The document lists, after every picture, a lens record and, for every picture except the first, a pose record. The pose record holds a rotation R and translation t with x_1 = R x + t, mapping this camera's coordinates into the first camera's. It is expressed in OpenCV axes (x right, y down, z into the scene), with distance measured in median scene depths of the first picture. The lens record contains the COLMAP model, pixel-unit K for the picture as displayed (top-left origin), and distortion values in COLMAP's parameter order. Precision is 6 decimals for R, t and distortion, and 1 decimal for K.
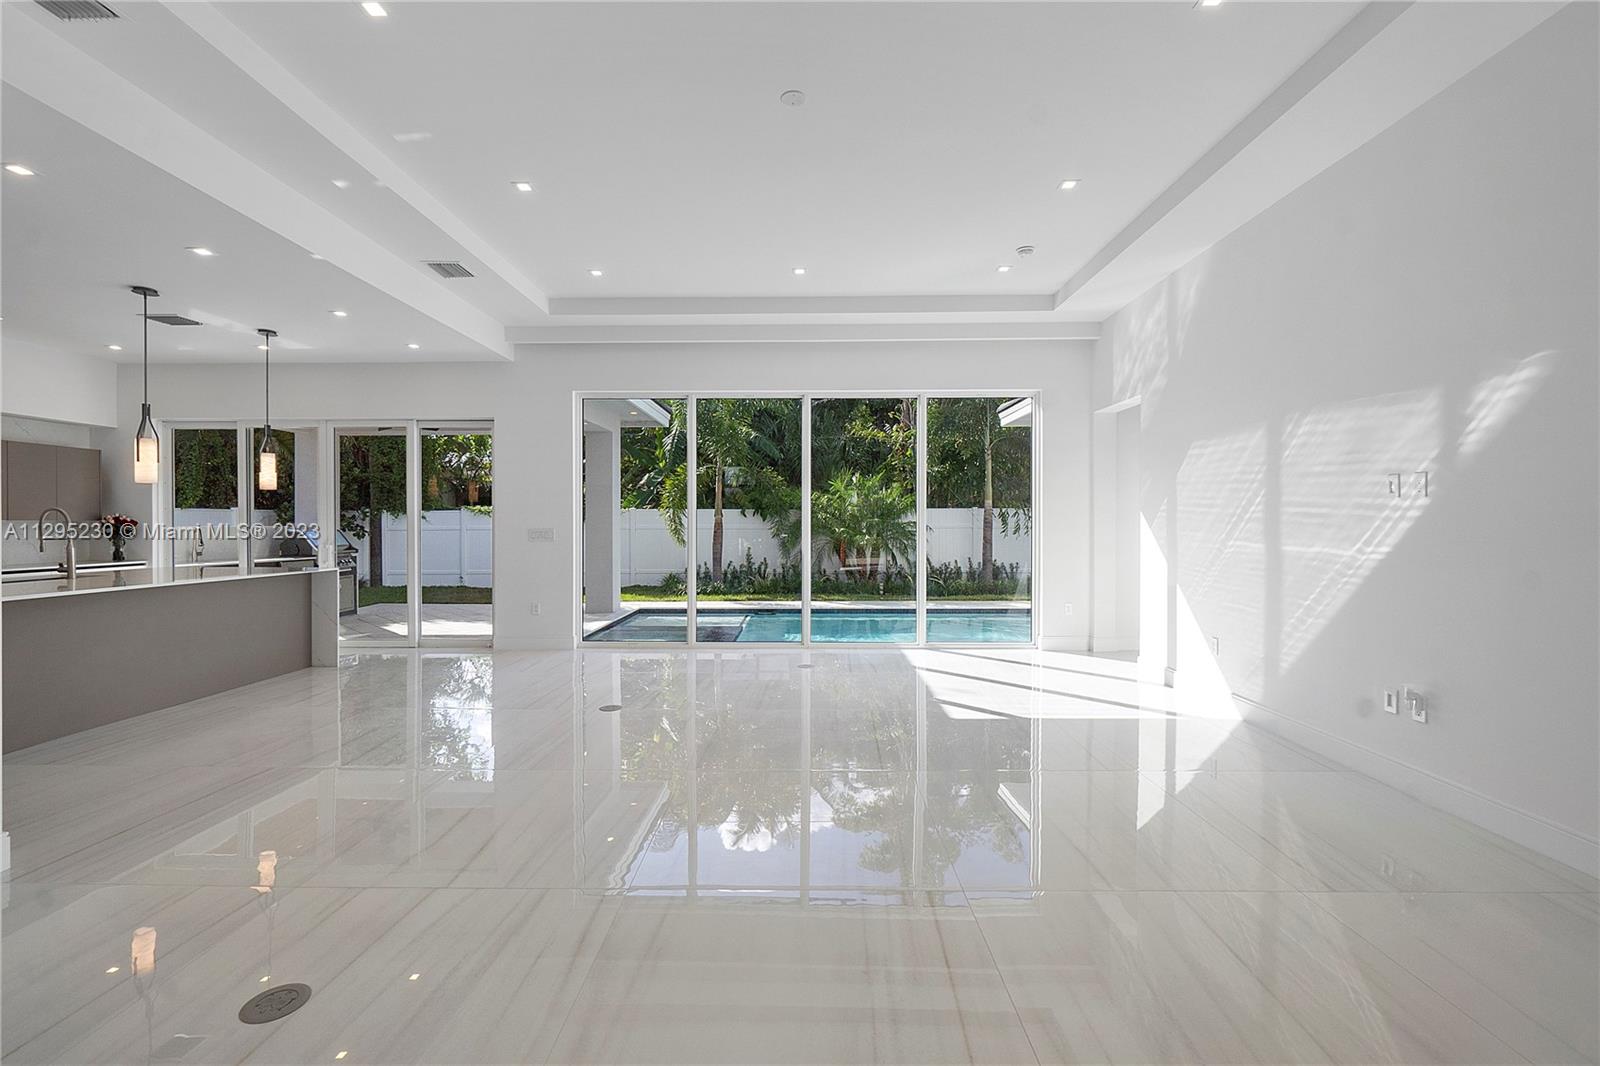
lens RADIAL K [[692.8, 0, 795.6], [0, 692.8, 532.5], [0, 0, 1]] dist [-0.002421, -0.000595]
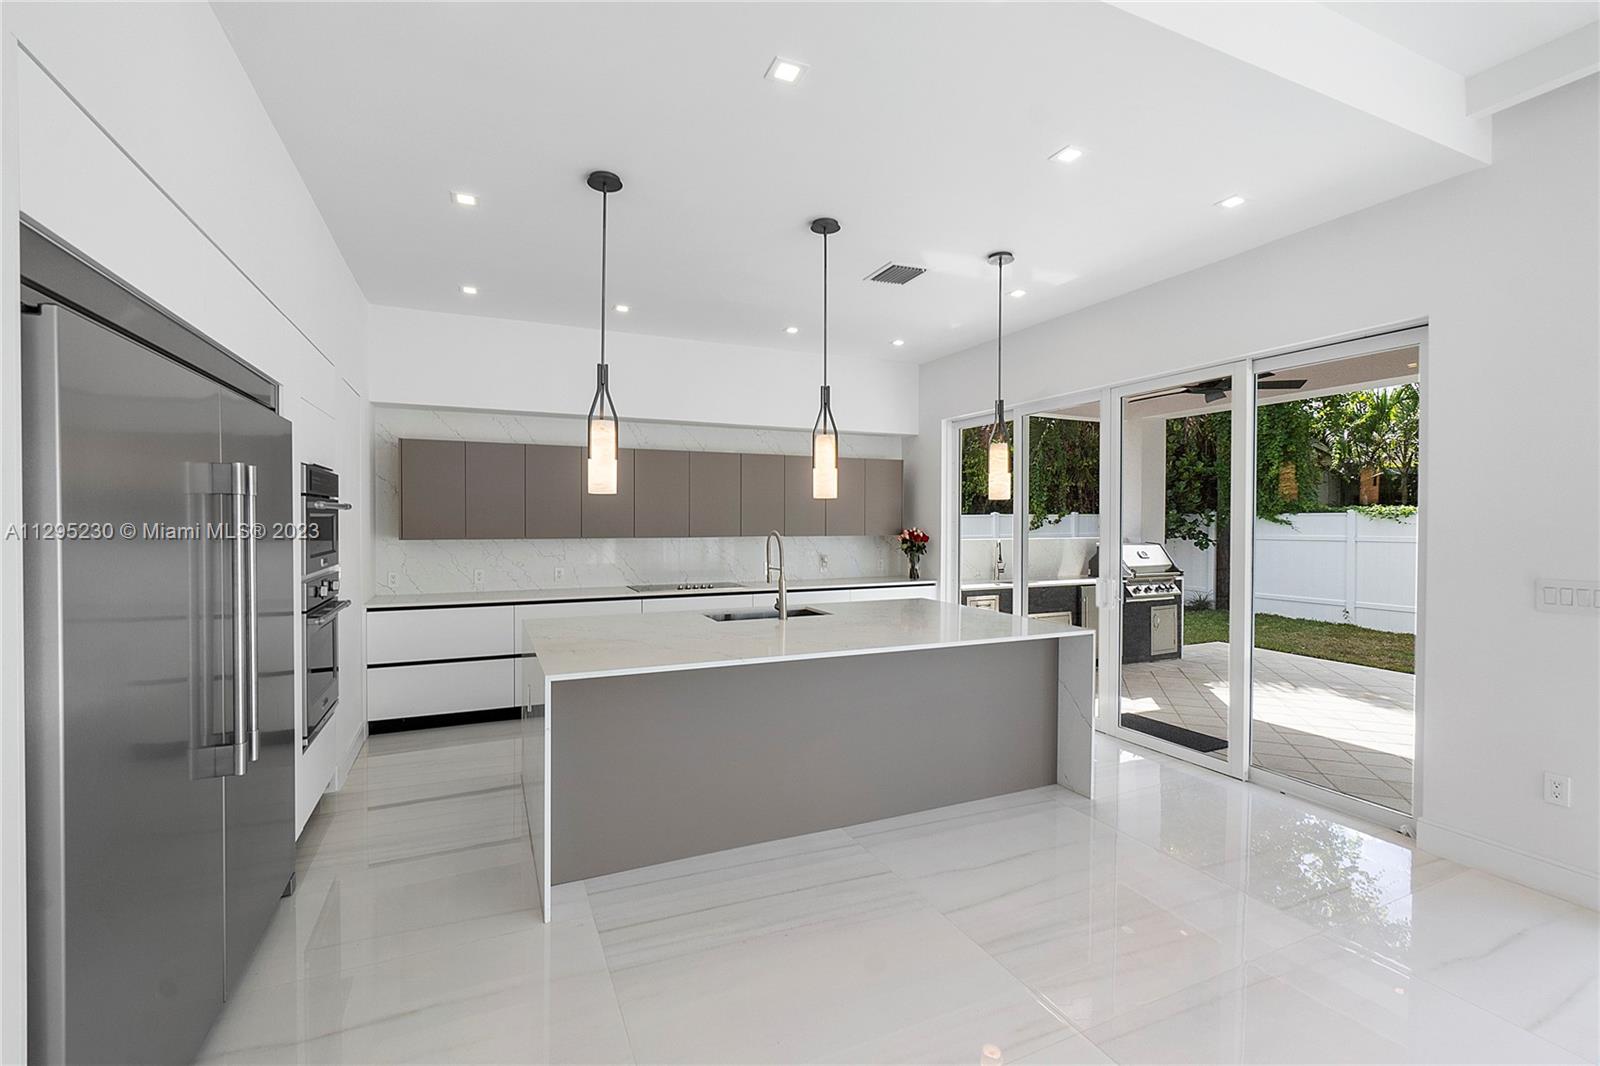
lens RADIAL K [[692.8, 0, 800.1], [0, 692.8, 528.3], [0, 0, 1]] dist [-0.002421, -0.000595]
pose [[0.432304, 0.012578, -0.901640, -0.122844], [-0.012154, 0.999893, 0.008121, -0.018383], [0.901646, 0.007448, 0.432410, 0.264649]]
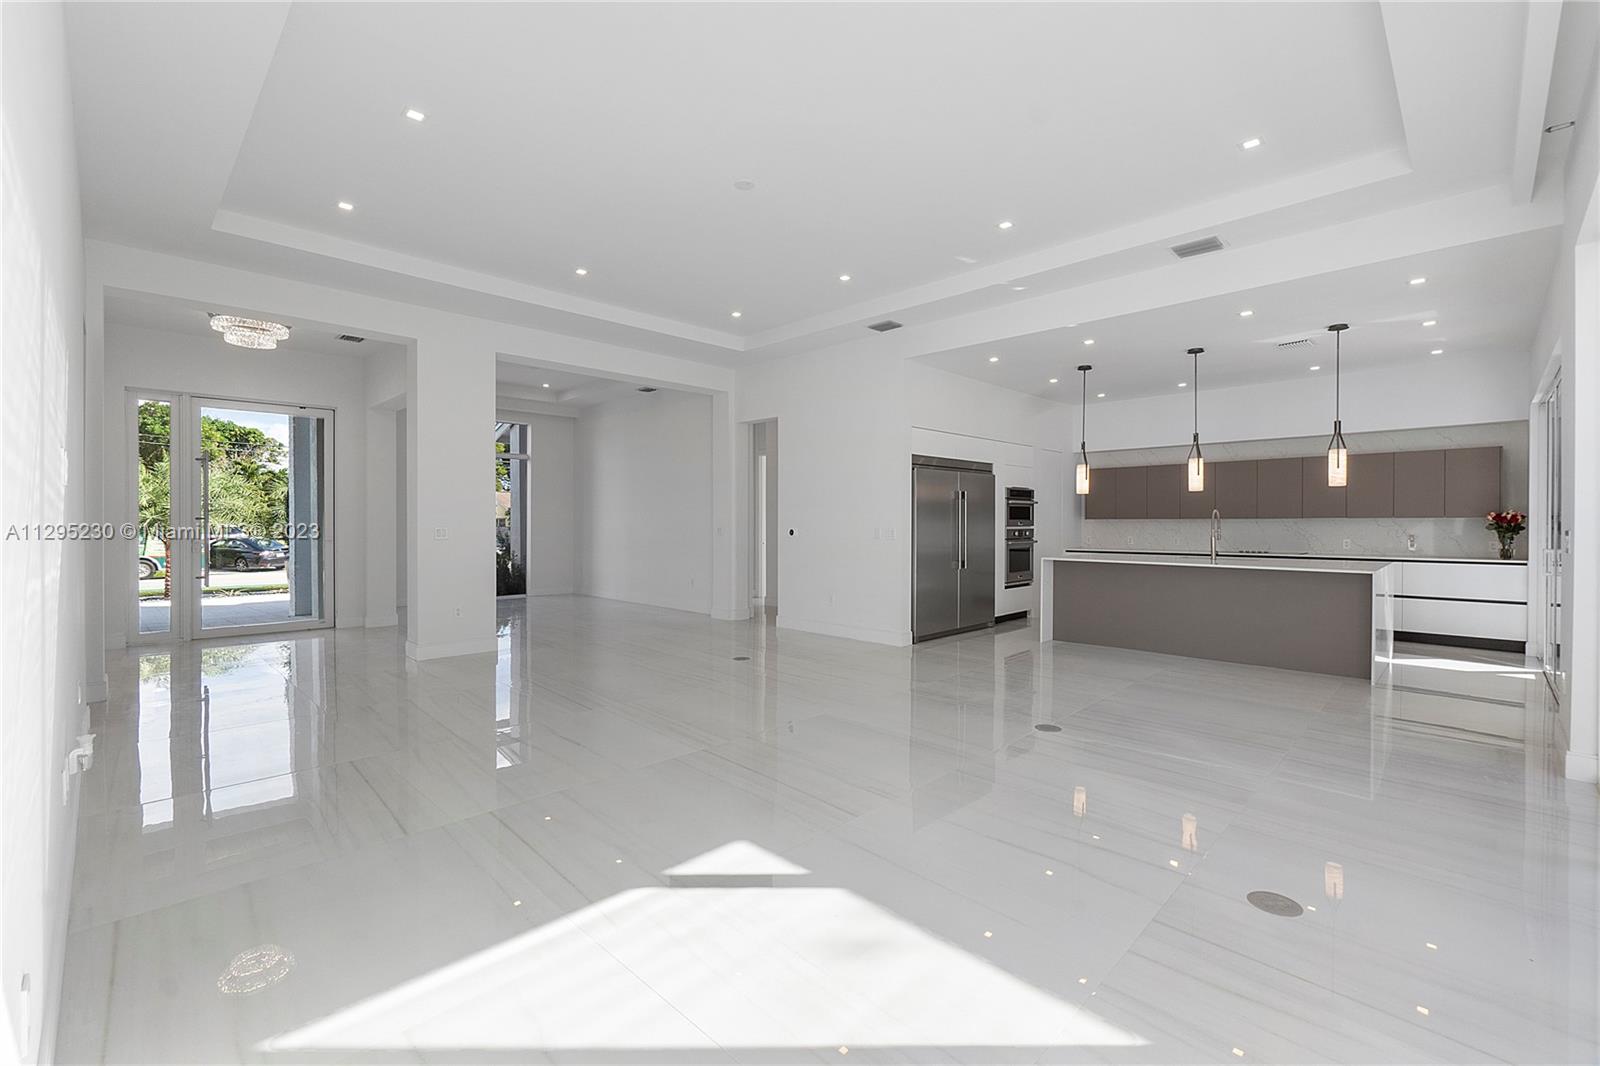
lens RADIAL K [[692.8, 0, 794.5], [0, 692.8, 525.9], [0, 0, 1]] dist [-0.002421, -0.000595]
pose [[-0.695131, 0.002434, -0.718879, 0.234379], [-0.007684, 0.999912, 0.010816, -0.004456], [0.718842, 0.013043, -0.695051, 0.544066]]
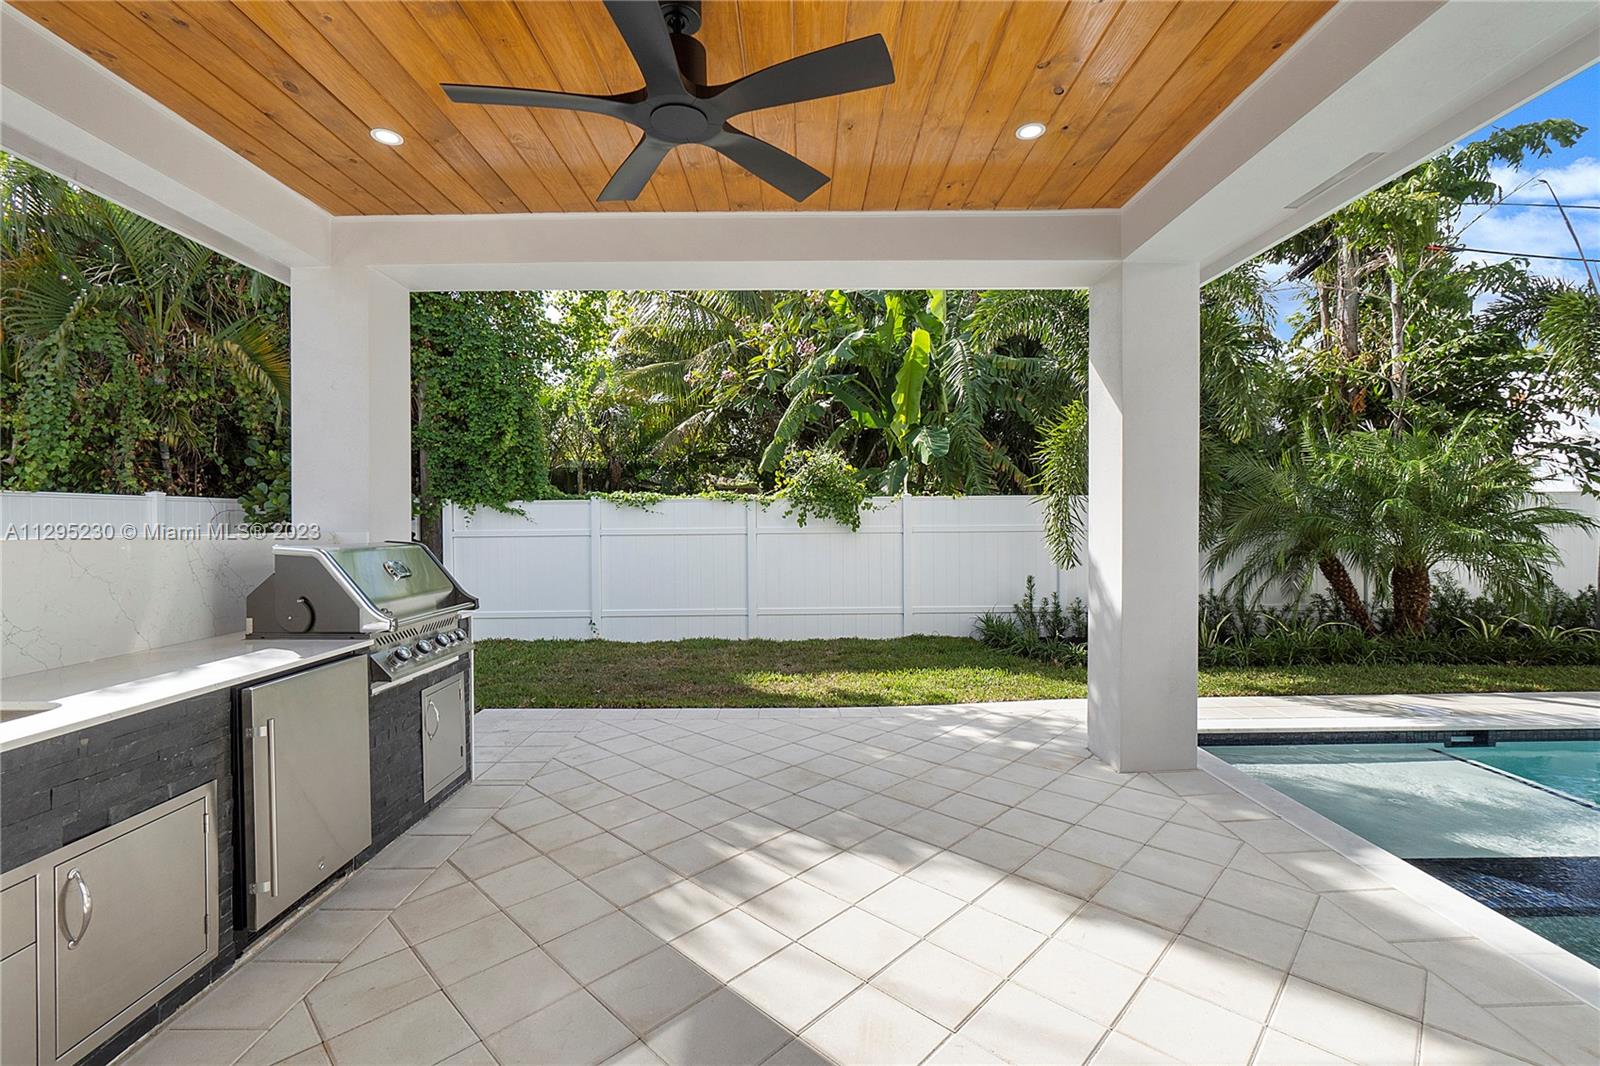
lens RADIAL K [[692.8, 0, 793.9], [0, 692.8, 528.0], [0, 0, 1]] dist [-0.002421, -0.000595]
pose [[0.999727, -0.003348, 0.023144, -0.402186], [0.003476, 0.999979, -0.005486, -0.007351], [-0.023125, 0.005565, 0.999717, 0.541882]]
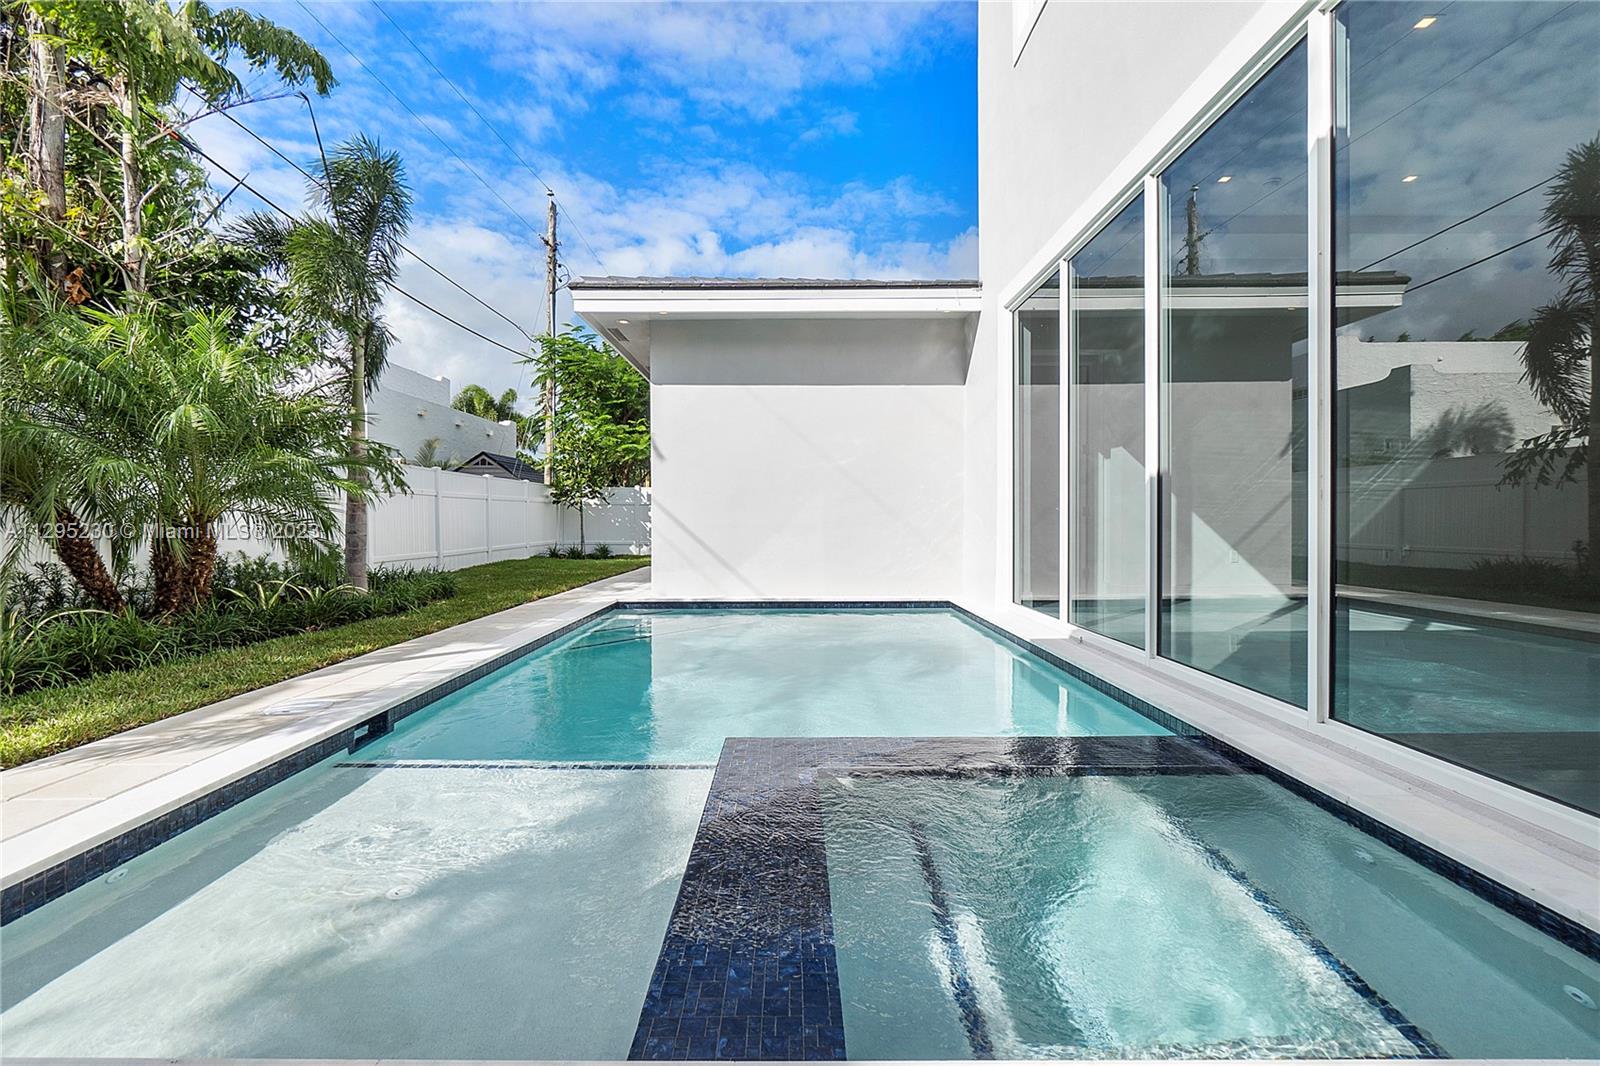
lens RADIAL K [[692.8, 0, 796.7], [0, 692.8, 537.3], [0, 0, 1]] dist [-0.002421, -0.000595]
pose [[-0.010189, -0.017326, 0.999798, -0.285087], [0.011215, 0.999785, 0.017440, 0.031505], [-0.999885, 0.011390, -0.009993, 0.752261]]
